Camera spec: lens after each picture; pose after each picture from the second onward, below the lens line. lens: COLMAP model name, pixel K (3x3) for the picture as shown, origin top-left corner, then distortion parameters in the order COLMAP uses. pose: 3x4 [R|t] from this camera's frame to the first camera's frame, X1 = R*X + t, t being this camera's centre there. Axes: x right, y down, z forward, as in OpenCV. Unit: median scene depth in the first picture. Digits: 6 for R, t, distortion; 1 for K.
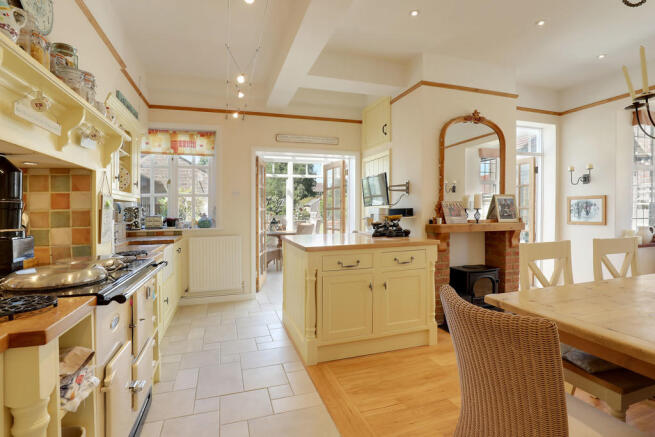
lens RADIAL K [[313.9, 0, 325.5], [0, 313.9, 216.1], [0, 0, 1]] dist [0.000691, 0.000147]
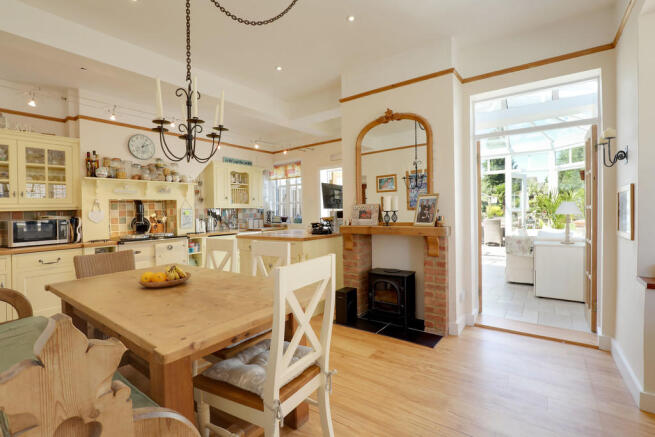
lens RADIAL K [[291.9, 0, 329.4], [0, 291.9, 215.3], [0, 0, 1]] dist [-0.000250, -0.000030]
pose [[0.598401, 0.006072, -0.801174, 0.994191], [0.003959, 0.999937, 0.010535, -0.019358], [0.801187, -0.009476, 0.598339, 0.288477]]
